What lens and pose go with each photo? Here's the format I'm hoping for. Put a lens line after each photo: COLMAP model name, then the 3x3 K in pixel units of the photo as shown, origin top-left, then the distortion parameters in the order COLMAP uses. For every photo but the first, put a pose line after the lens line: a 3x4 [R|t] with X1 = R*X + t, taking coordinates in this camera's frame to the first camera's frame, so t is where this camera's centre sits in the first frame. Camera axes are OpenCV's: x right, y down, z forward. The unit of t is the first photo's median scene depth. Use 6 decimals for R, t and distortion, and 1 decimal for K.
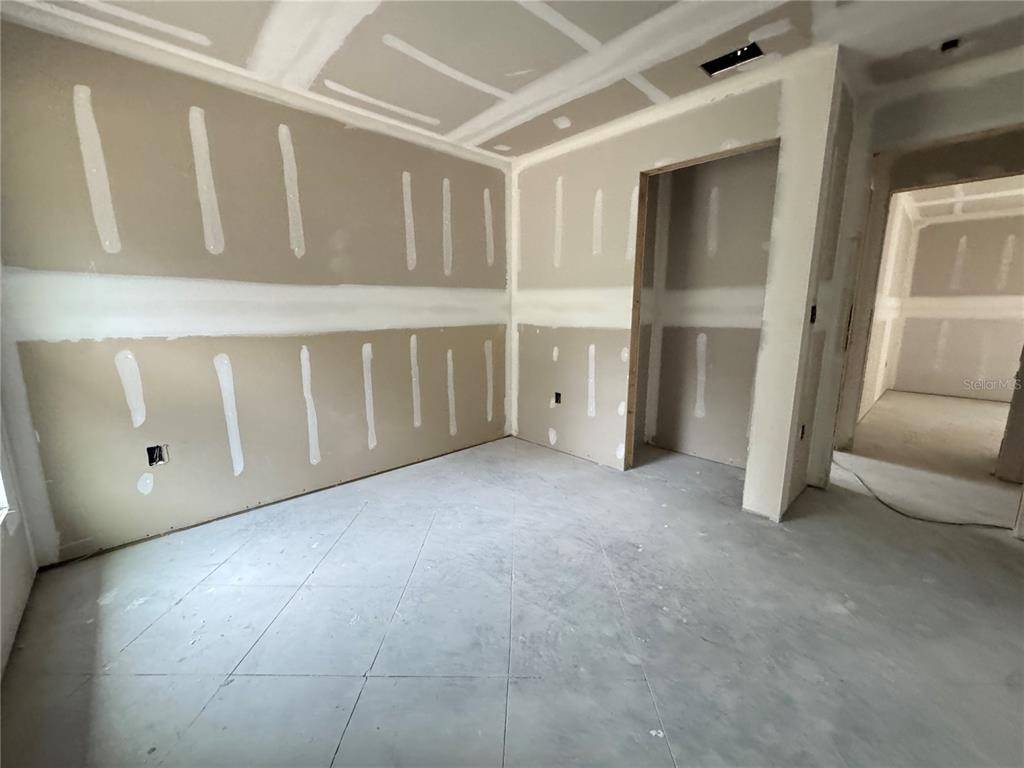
lens RADIAL K [[412.1, 0, 513.8], [0, 412.1, 379.6], [0, 0, 1]] dist [-0.001683, -0.000331]
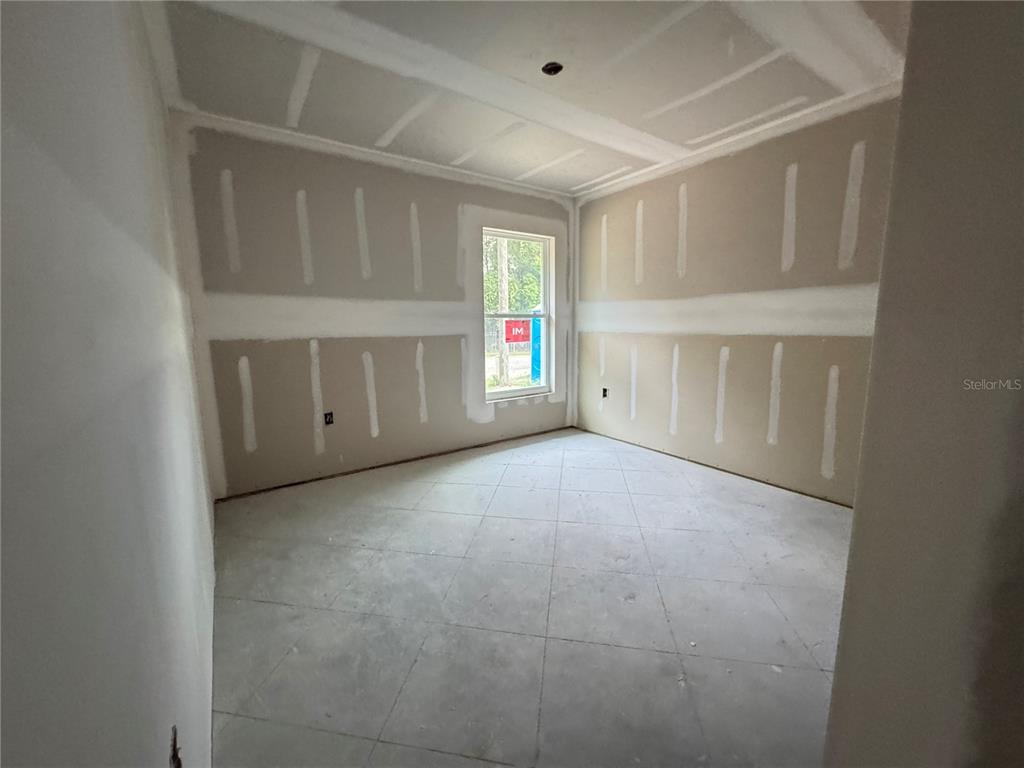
lens RADIAL K [[412.1, 0, 519.8], [0, 412.1, 388.3], [0, 0, 1]] dist [-0.001683, -0.000331]
pose [[-0.143217, 0.141036, -0.979591, 0.836561], [-0.171811, 0.971222, 0.164950, -0.069954], [0.974664, 0.191929, -0.114864, 0.638542]]
